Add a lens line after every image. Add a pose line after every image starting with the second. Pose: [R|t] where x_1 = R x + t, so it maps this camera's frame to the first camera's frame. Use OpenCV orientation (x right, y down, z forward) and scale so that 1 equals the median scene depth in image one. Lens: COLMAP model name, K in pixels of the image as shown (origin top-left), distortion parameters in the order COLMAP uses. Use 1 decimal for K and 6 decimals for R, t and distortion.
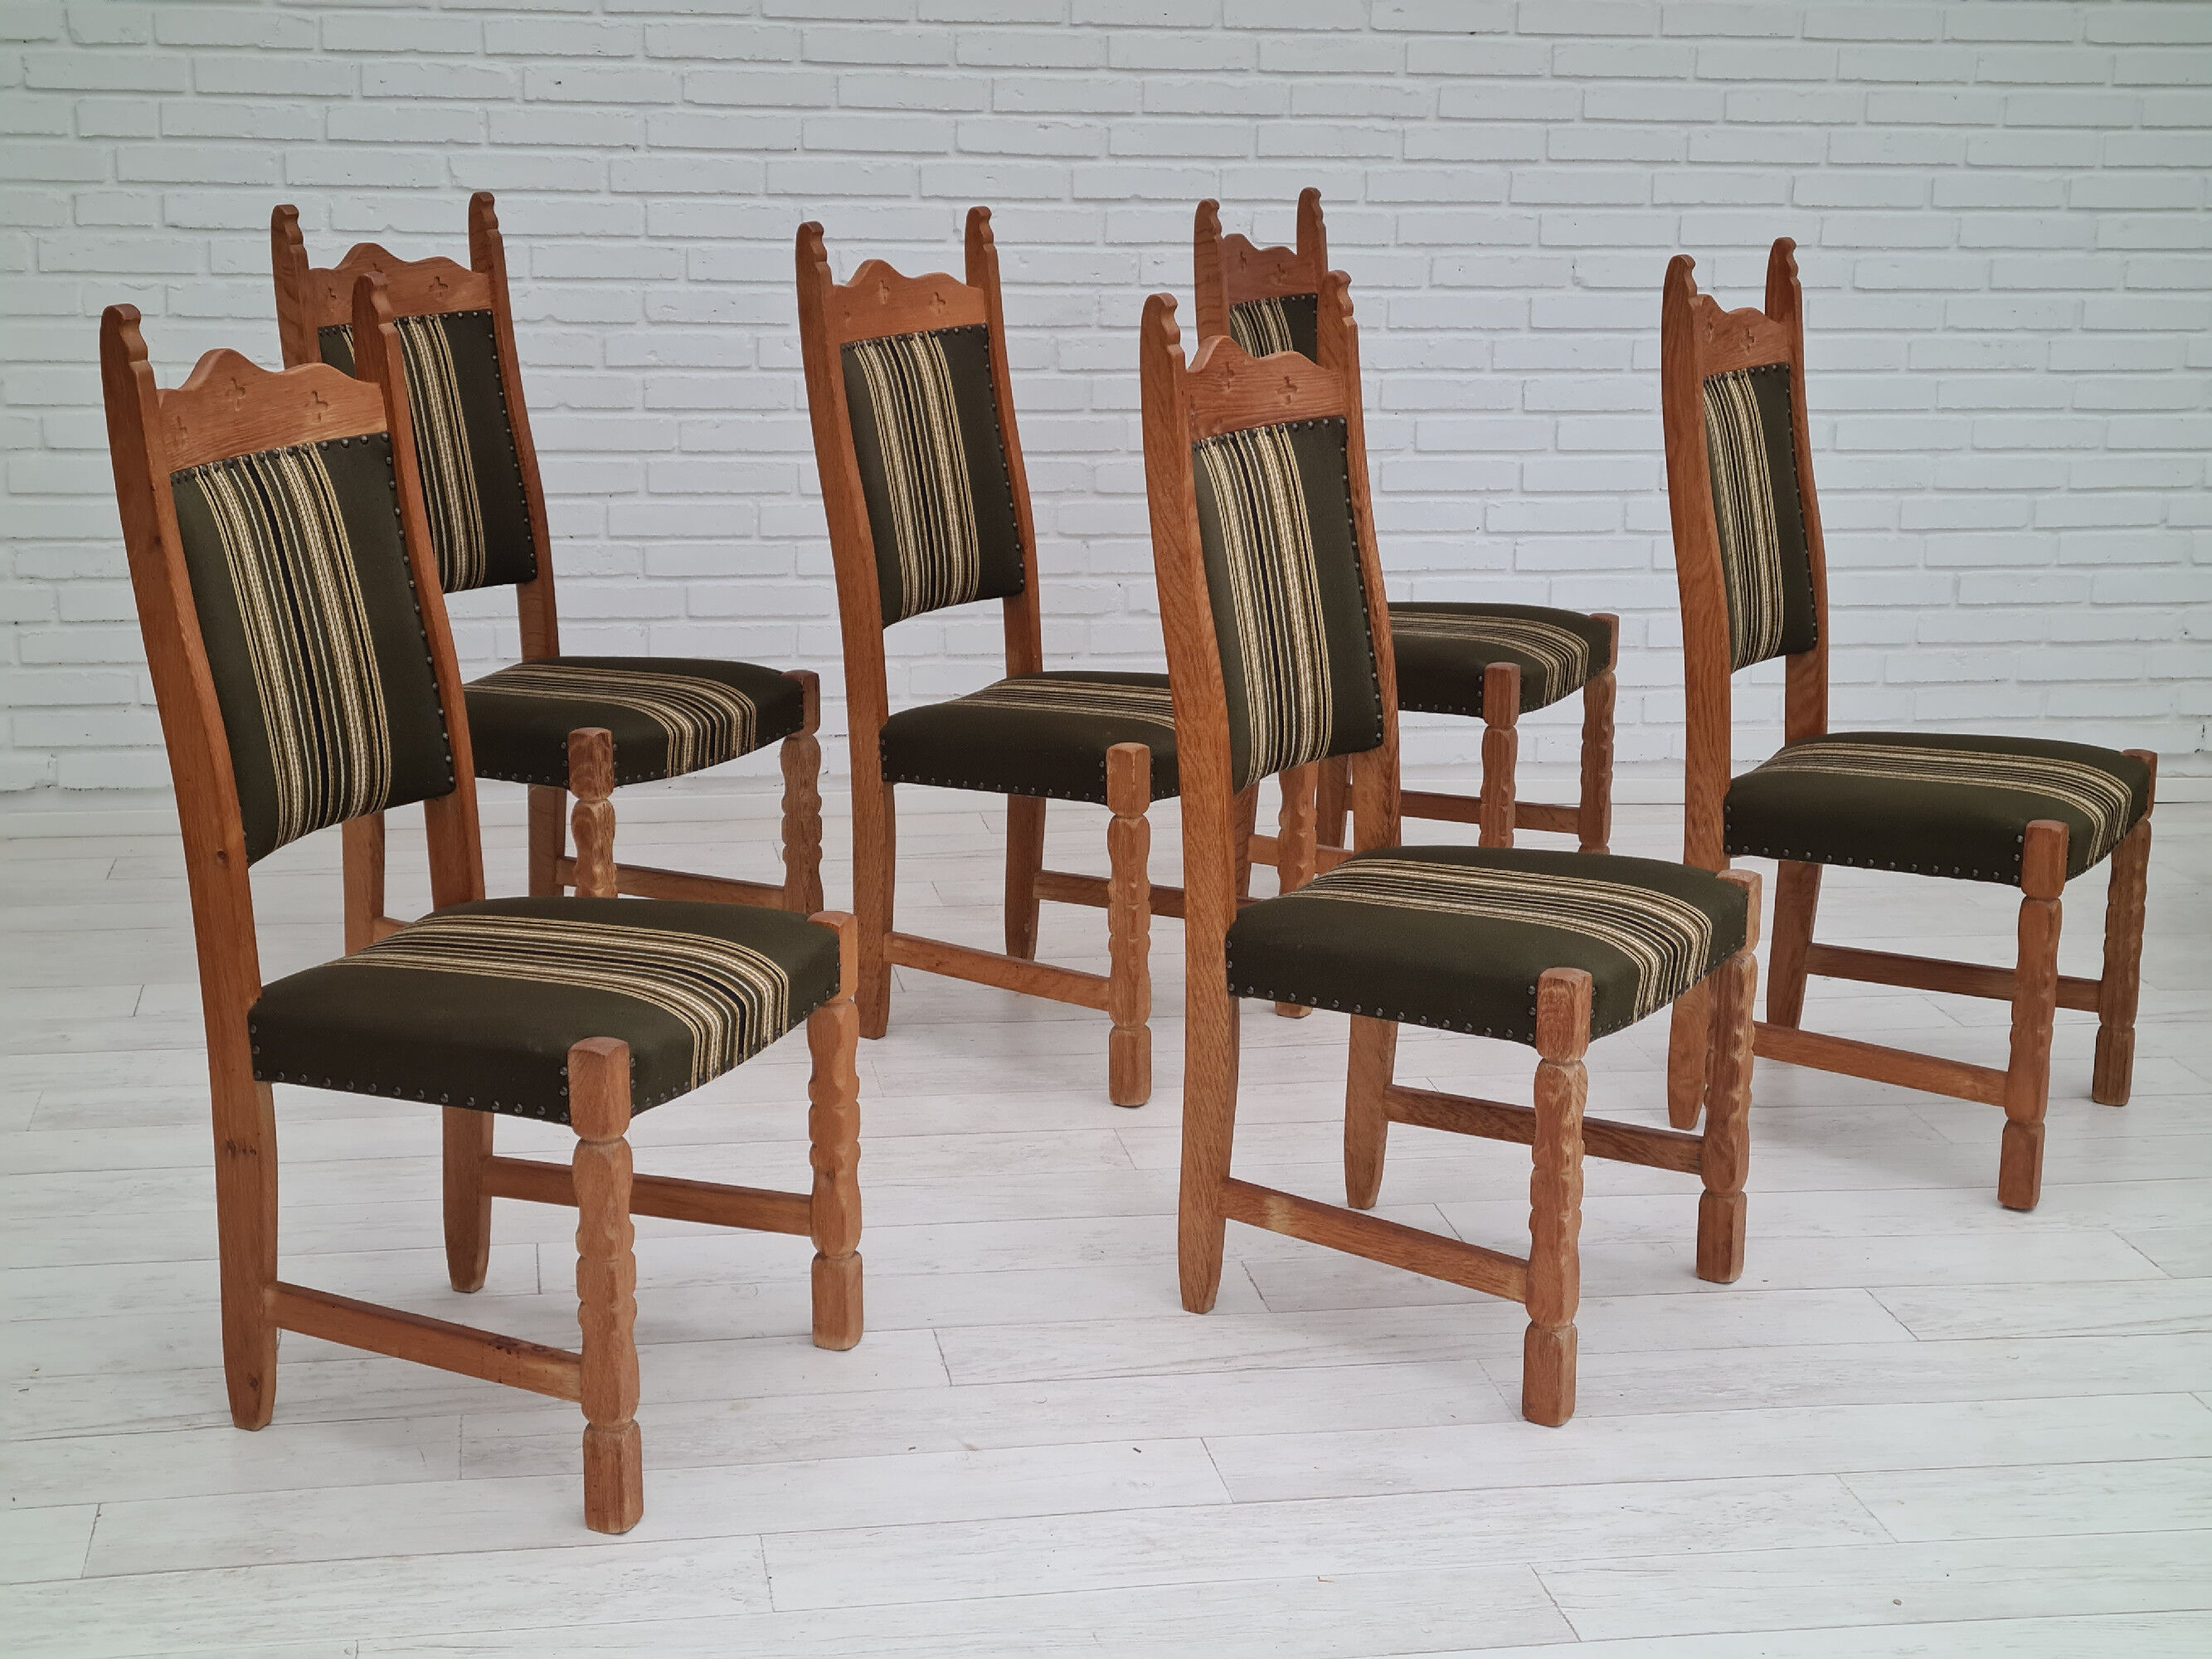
lens RADIAL K [[3243.1, 0, 1086.0], [0, 3243.1, 825.7], [0, 0, 1]] dist [0.106477, -0.236380]
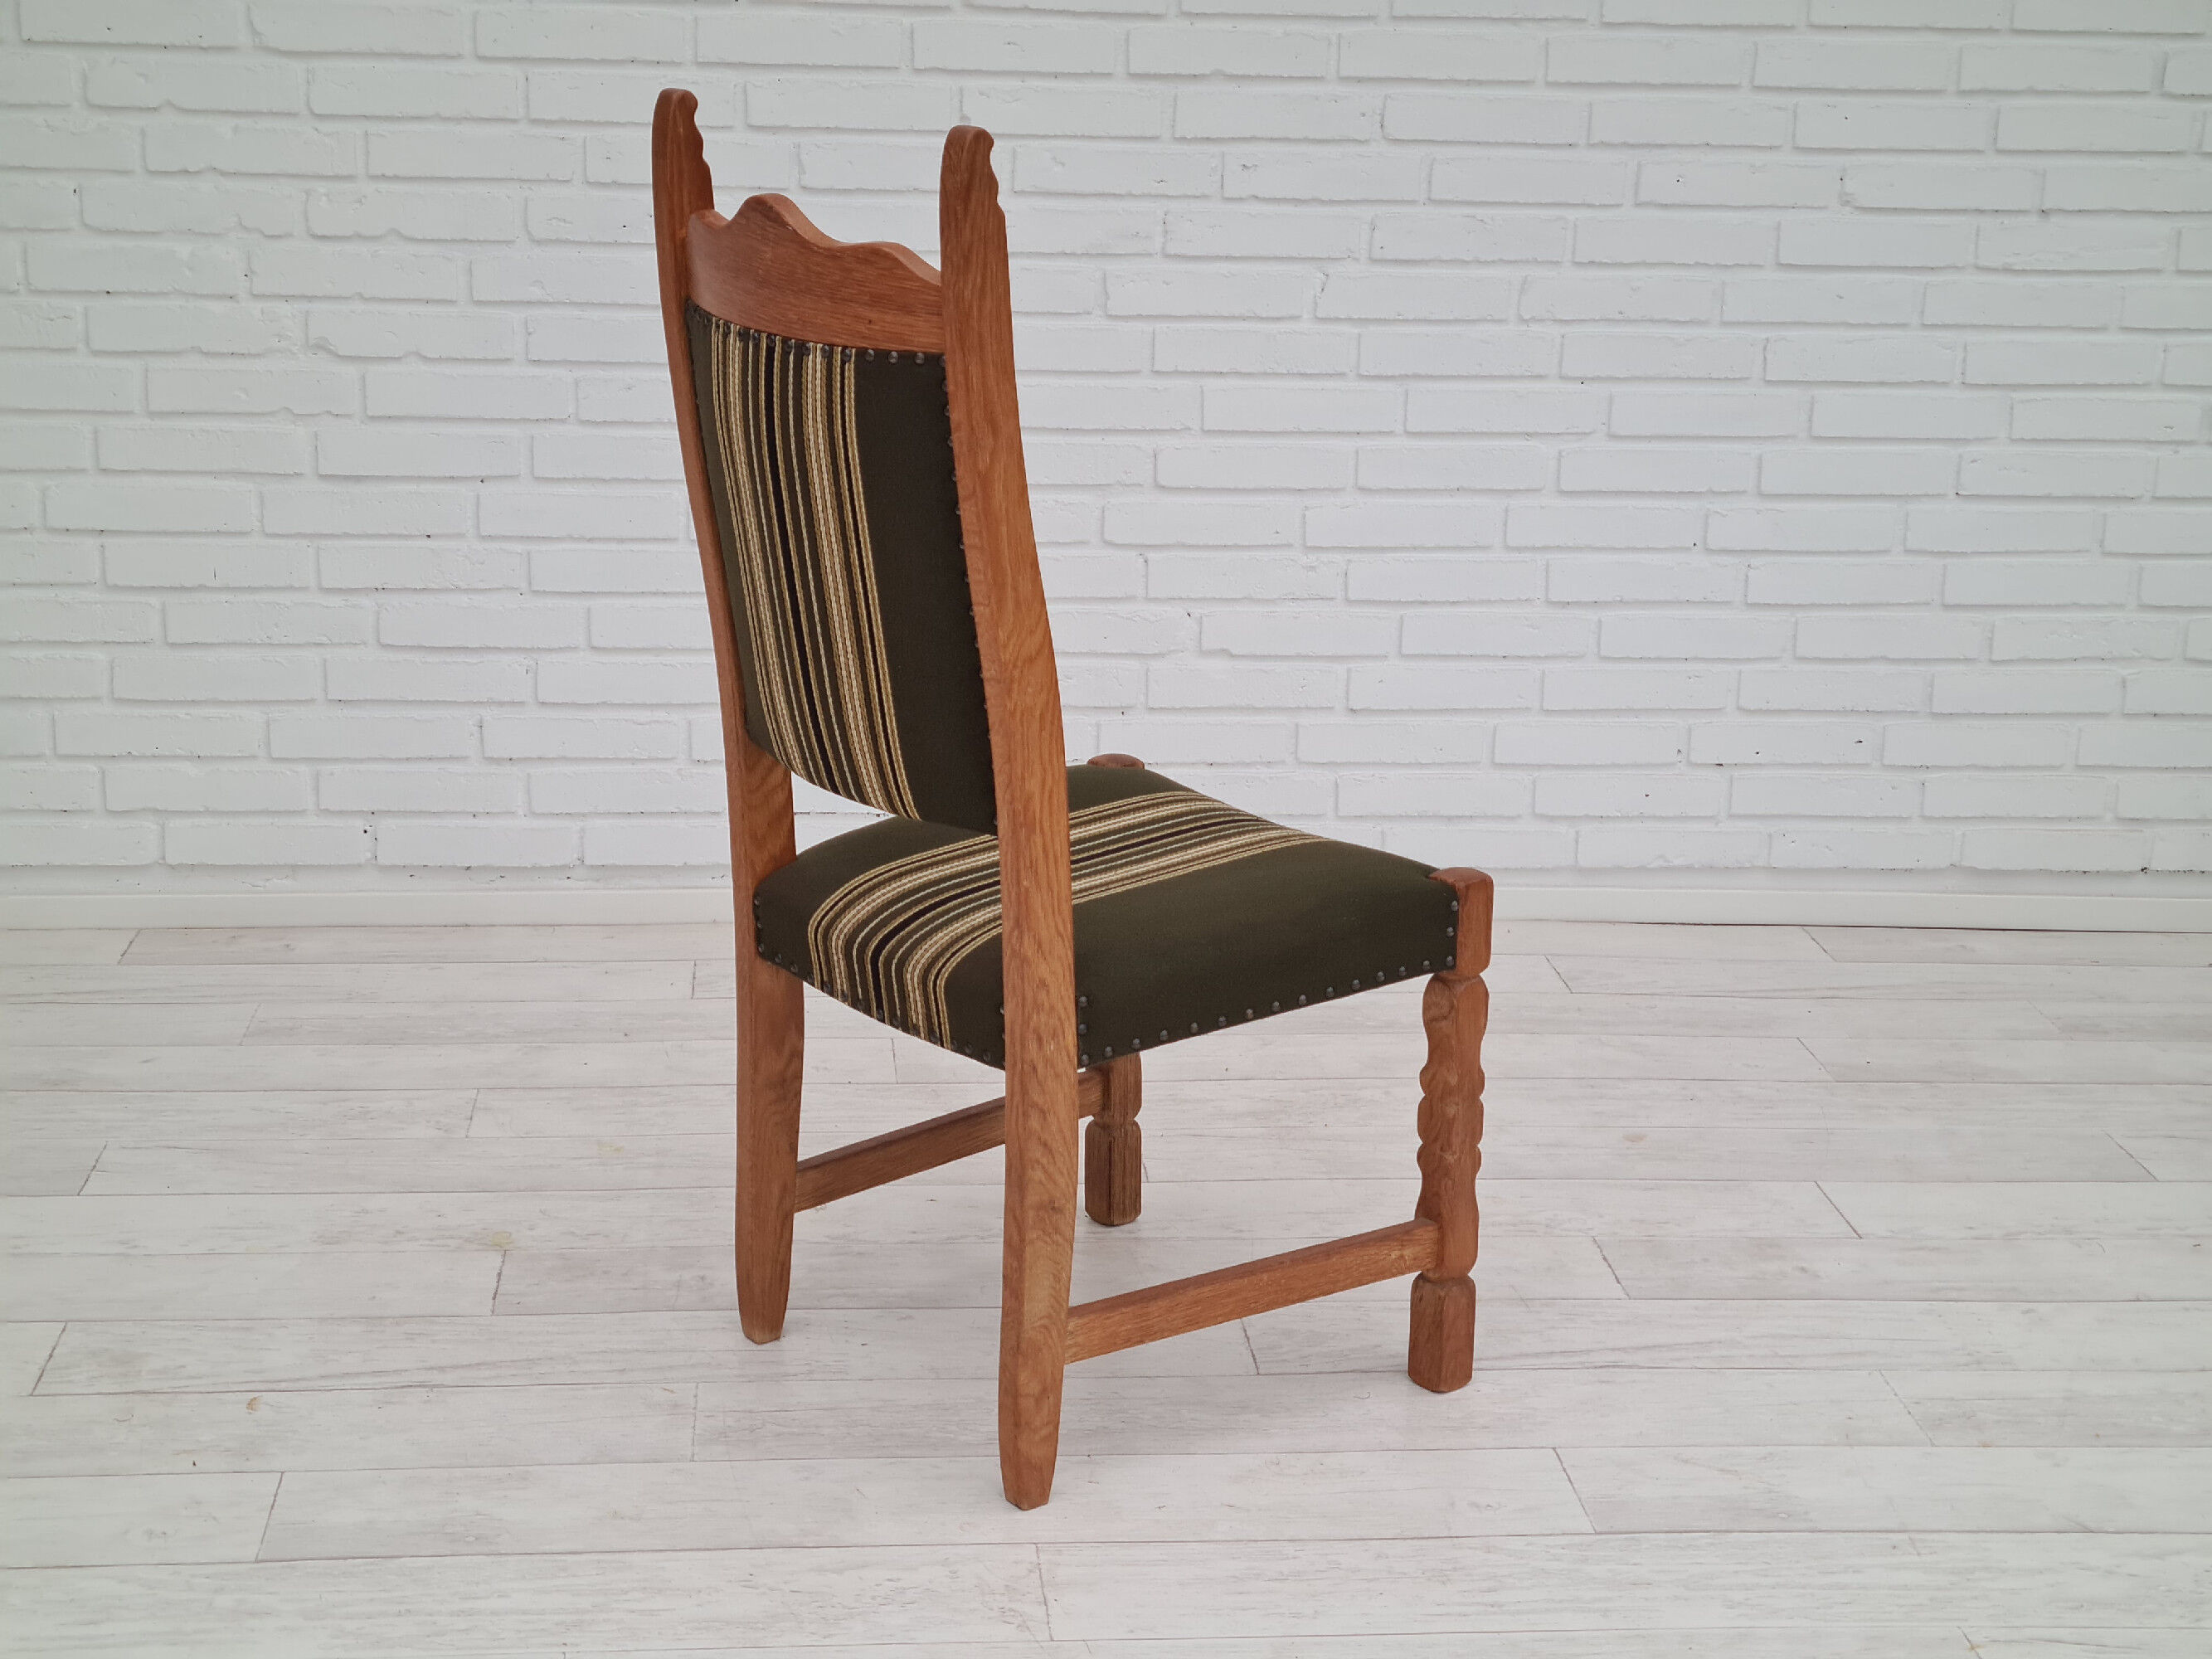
lens RADIAL K [[3243.1, 0, 1086.0], [0, 3243.1, 825.7], [0, 0, 1]] dist [0.106477, -0.236380]
pose [[0.996320, 0.027423, -0.081208, 0.048894], [-0.025655, 0.999412, 0.022737, -0.044248], [0.081783, -0.020570, 0.996438, 0.284382]]
